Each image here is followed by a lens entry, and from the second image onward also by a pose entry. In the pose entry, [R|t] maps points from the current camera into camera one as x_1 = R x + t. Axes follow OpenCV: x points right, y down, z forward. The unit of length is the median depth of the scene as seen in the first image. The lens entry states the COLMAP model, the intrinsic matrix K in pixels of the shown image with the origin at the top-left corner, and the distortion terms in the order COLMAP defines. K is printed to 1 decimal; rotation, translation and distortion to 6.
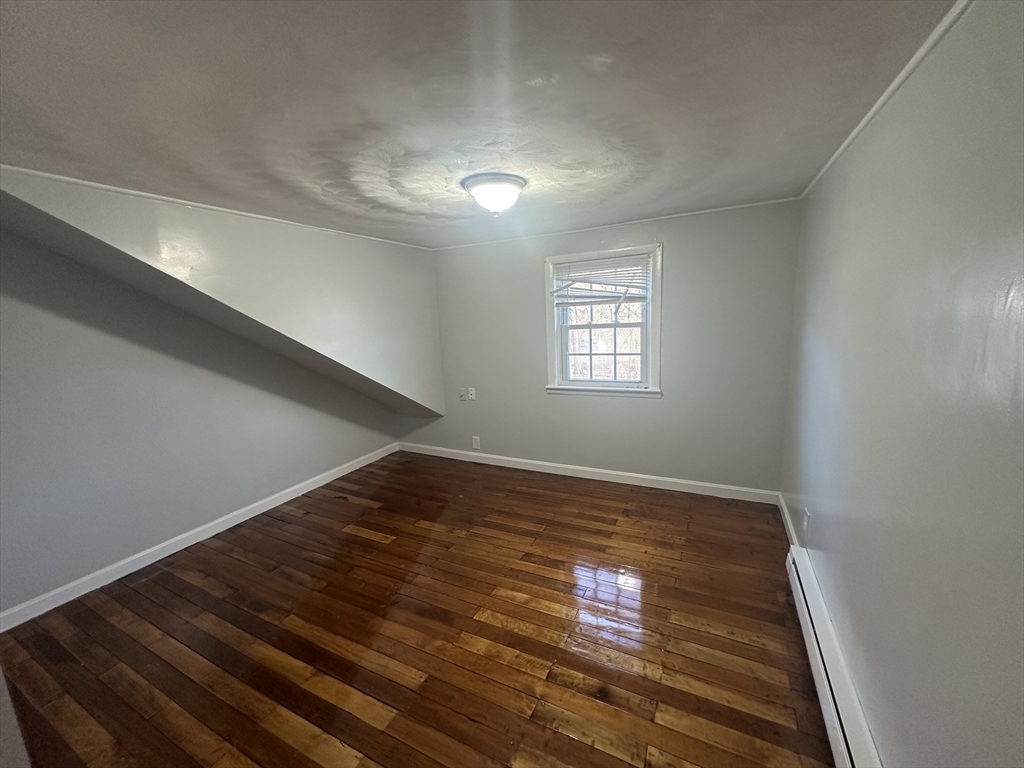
lens RADIAL K [[404.7, 0, 510.8], [0, 404.7, 382.8], [0, 0, 1]] dist [-0.003790, 0.000630]
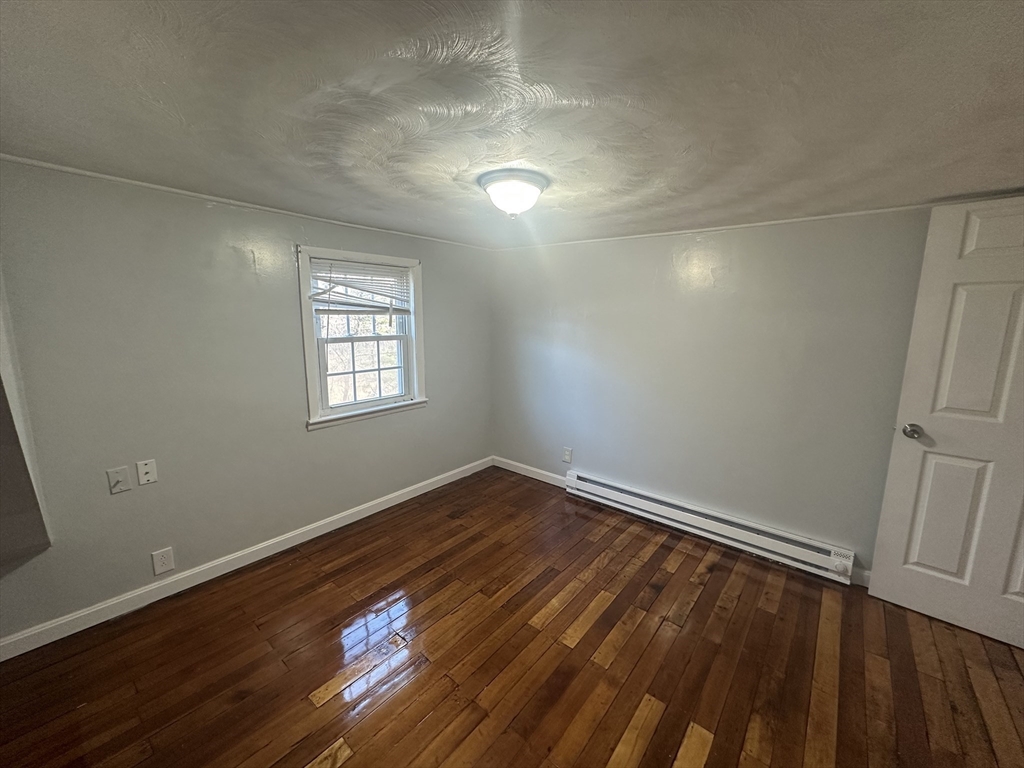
lens RADIAL K [[404.7, 0, 512.3], [0, 404.7, 383.1], [0, 0, 1]] dist [-0.003790, 0.000630]
pose [[0.223614, -0.112022, 0.968219, -0.579530], [0.138990, 0.986886, 0.082082, -0.074986], [-0.964717, 0.116218, 0.236251, 0.504155]]
